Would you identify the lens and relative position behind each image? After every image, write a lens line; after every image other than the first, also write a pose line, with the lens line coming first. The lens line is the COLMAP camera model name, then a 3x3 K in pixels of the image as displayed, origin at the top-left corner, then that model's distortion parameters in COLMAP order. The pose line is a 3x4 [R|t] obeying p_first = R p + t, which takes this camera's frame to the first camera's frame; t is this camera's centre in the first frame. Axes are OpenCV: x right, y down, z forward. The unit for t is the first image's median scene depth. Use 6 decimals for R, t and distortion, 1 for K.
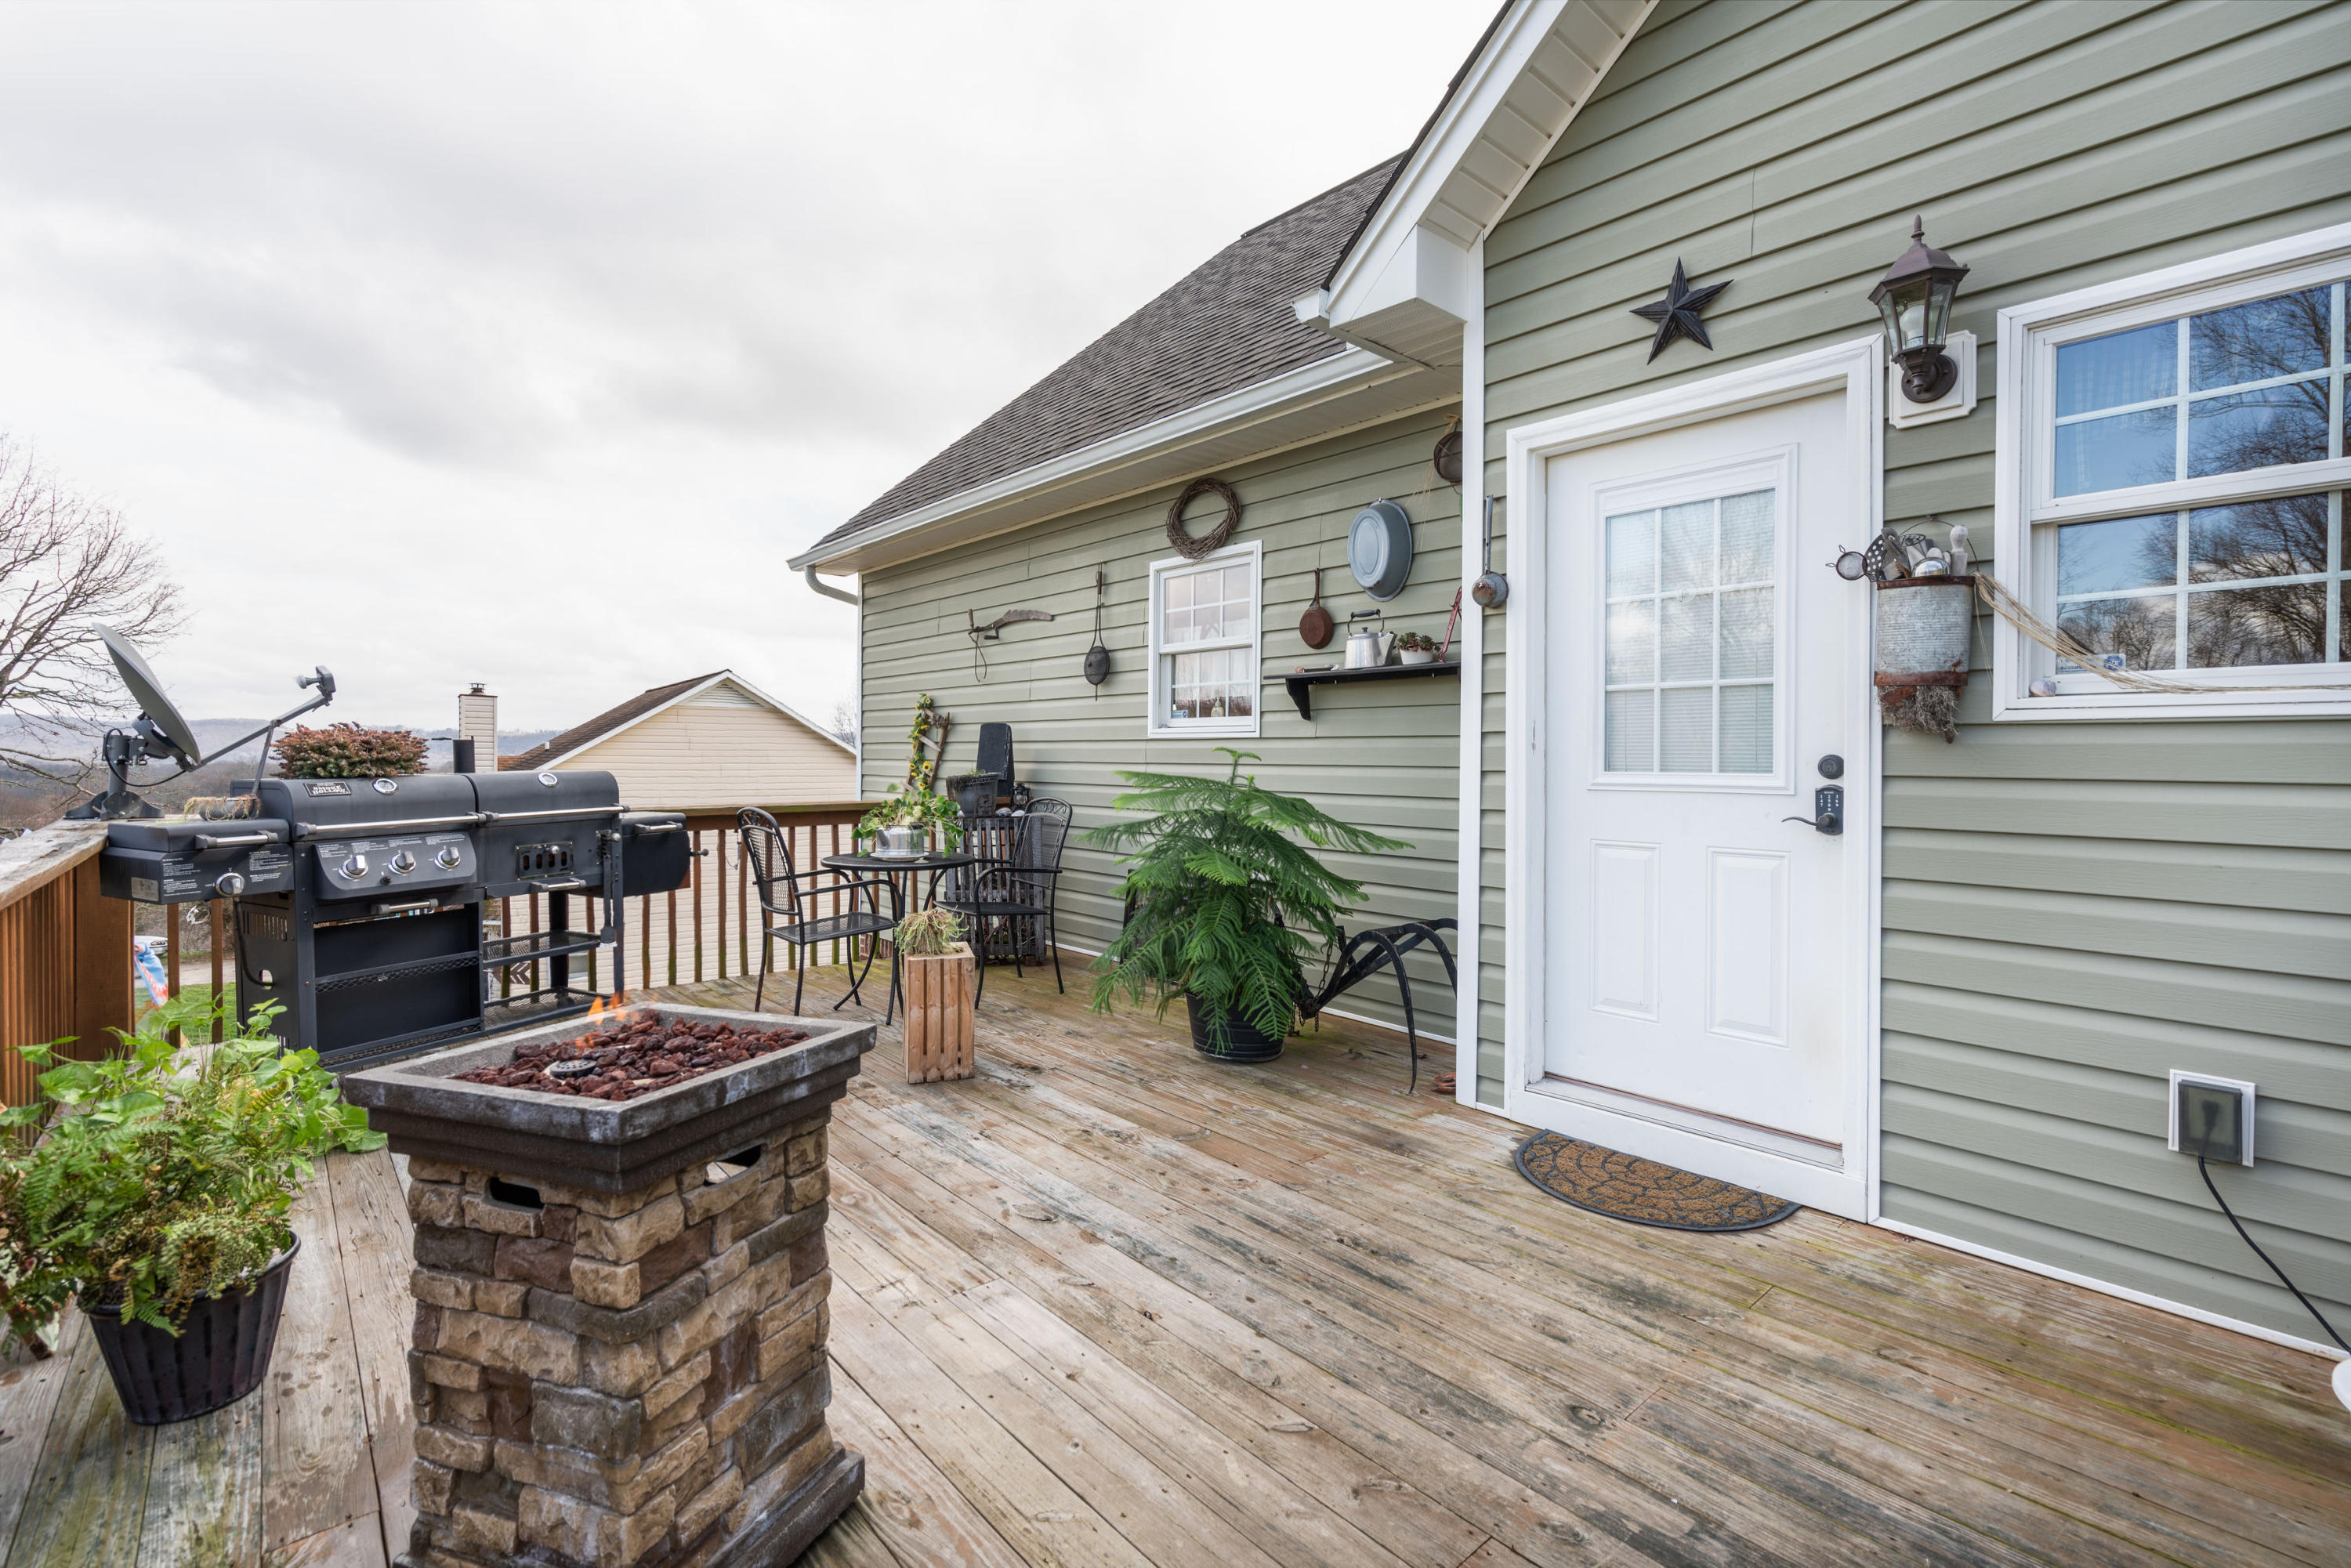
lens RADIAL K [[1073.0, 0, 1178.5], [0, 1073.0, 765.4], [0, 0, 1]] dist [-0.001245, 0.000132]
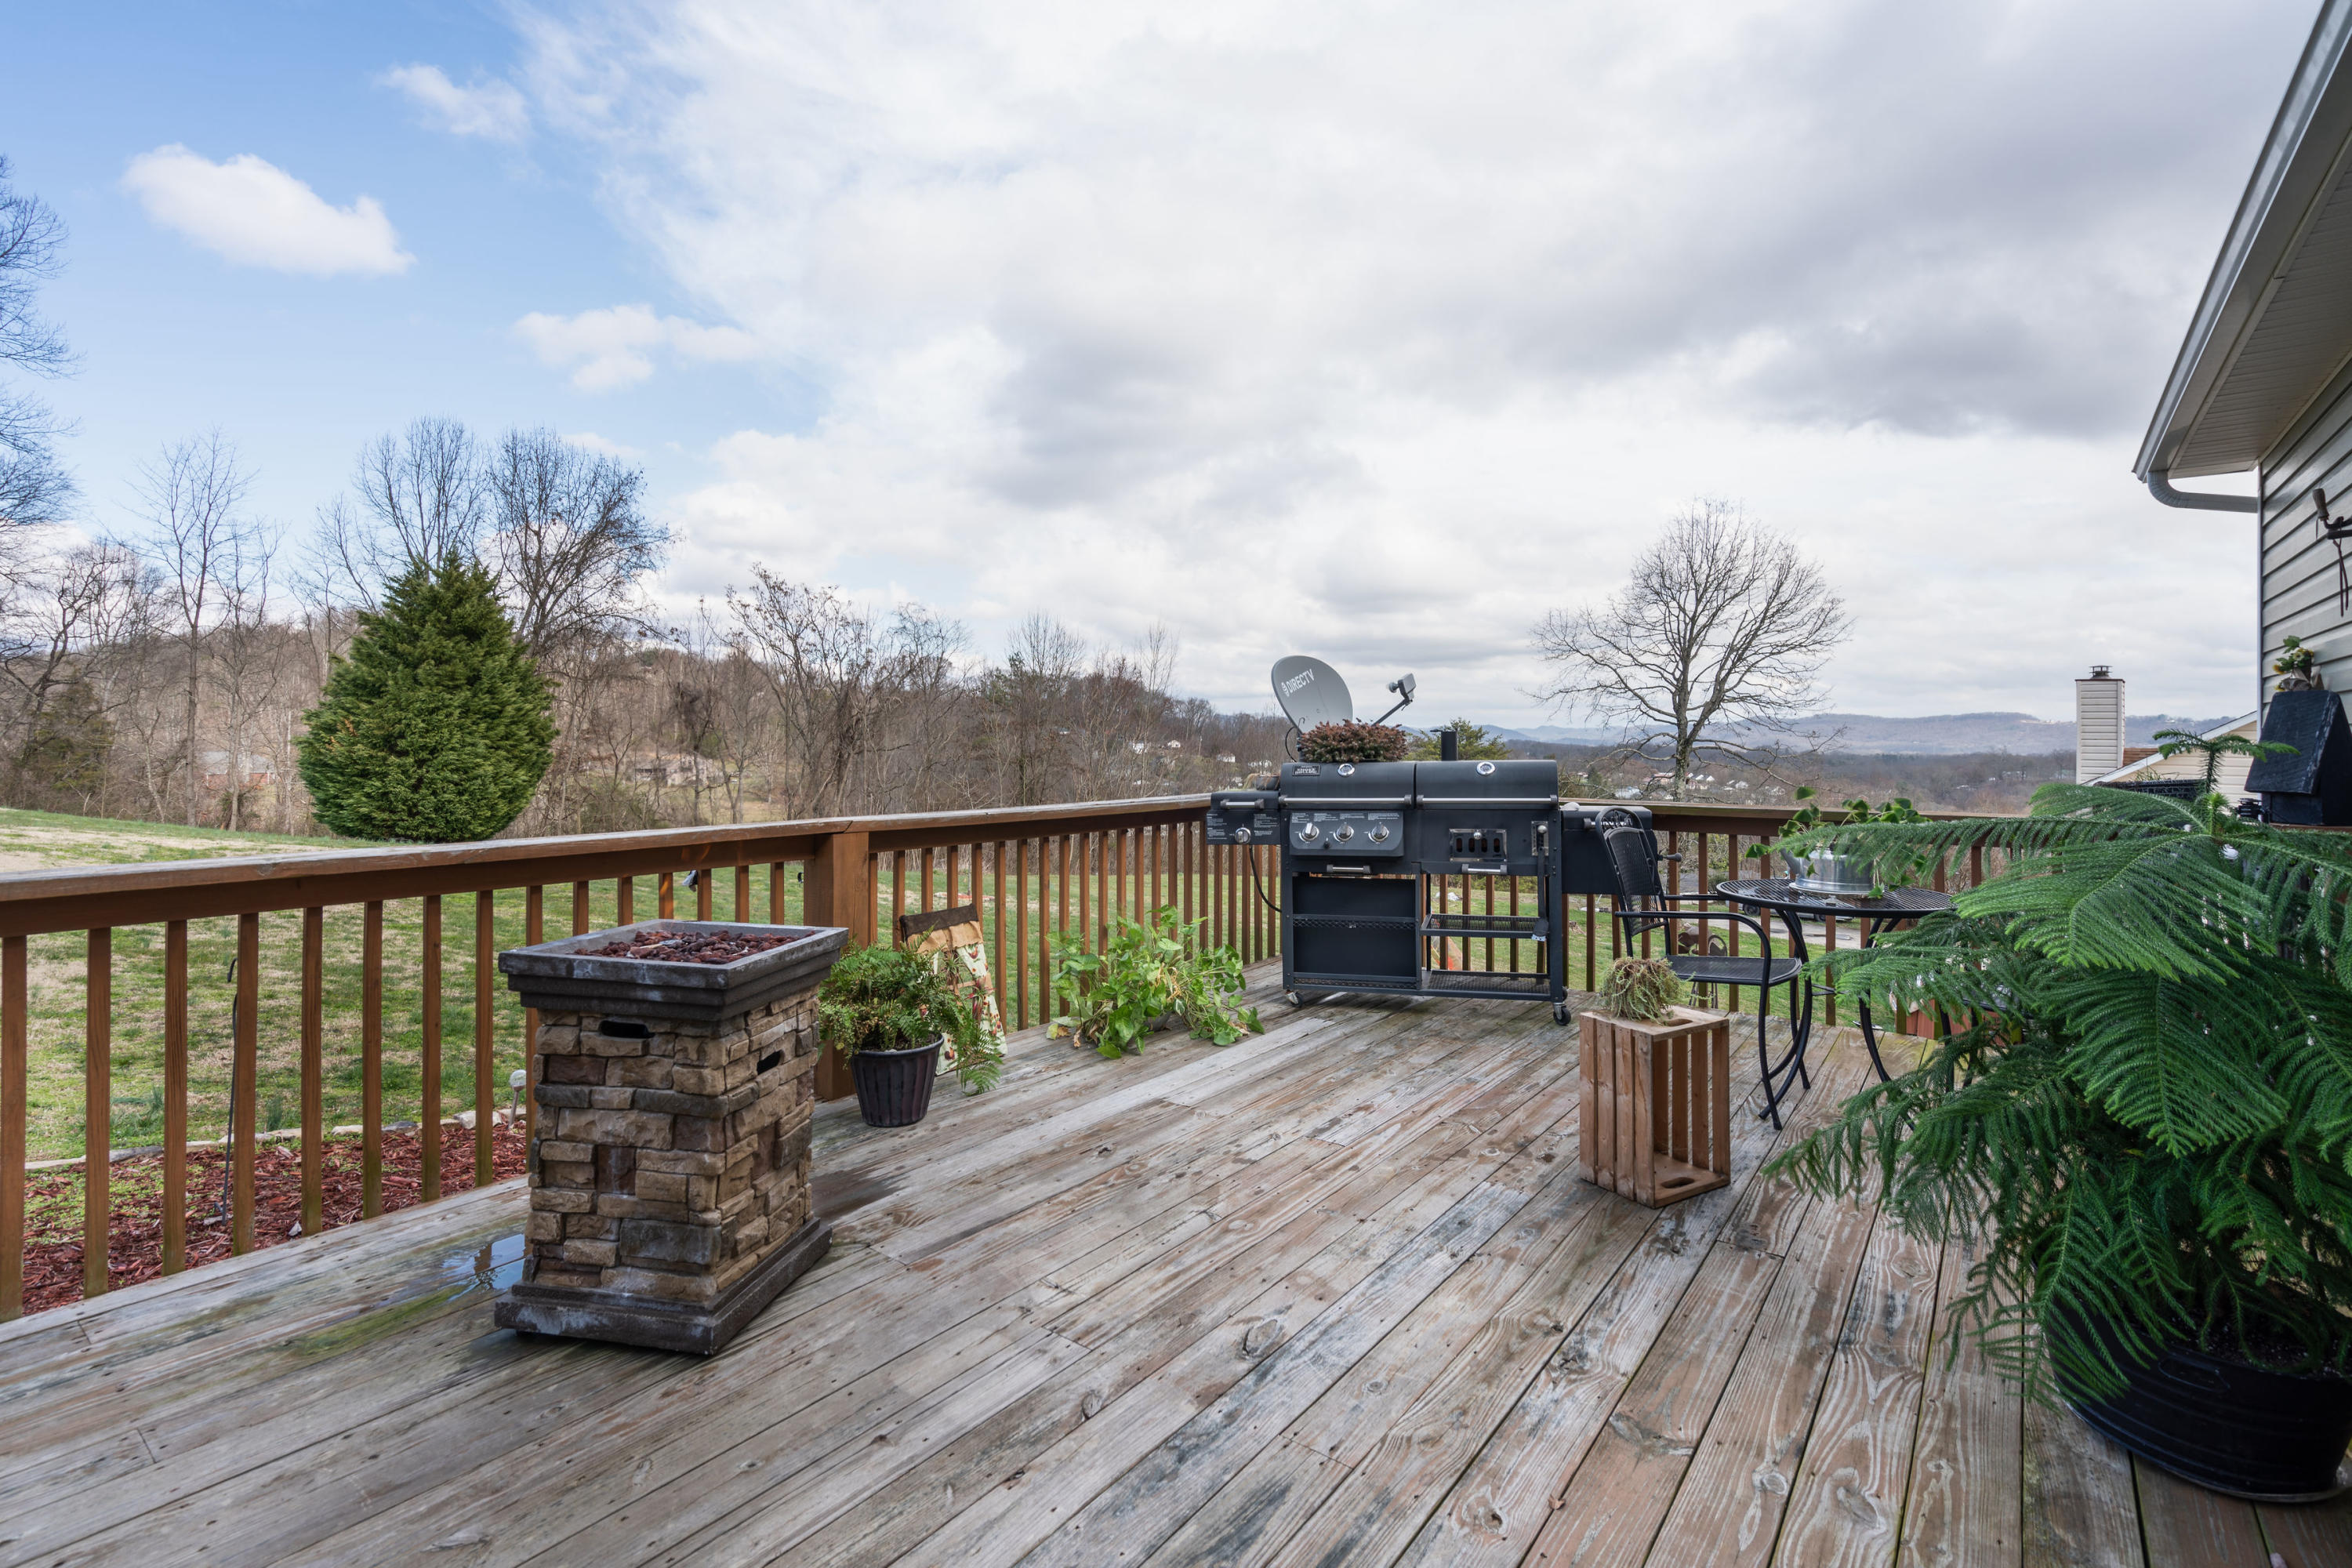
lens RADIAL K [[1077.6, 0, 1175.6], [0, 1077.6, 729.3], [0, 0, 1]] dist [-0.006308, -0.000188]
pose [[0.194161, -0.012755, -0.980887, 0.460544], [-0.013039, 0.999794, -0.015582, -0.005729], [0.980883, 0.015815, 0.193954, 0.584628]]
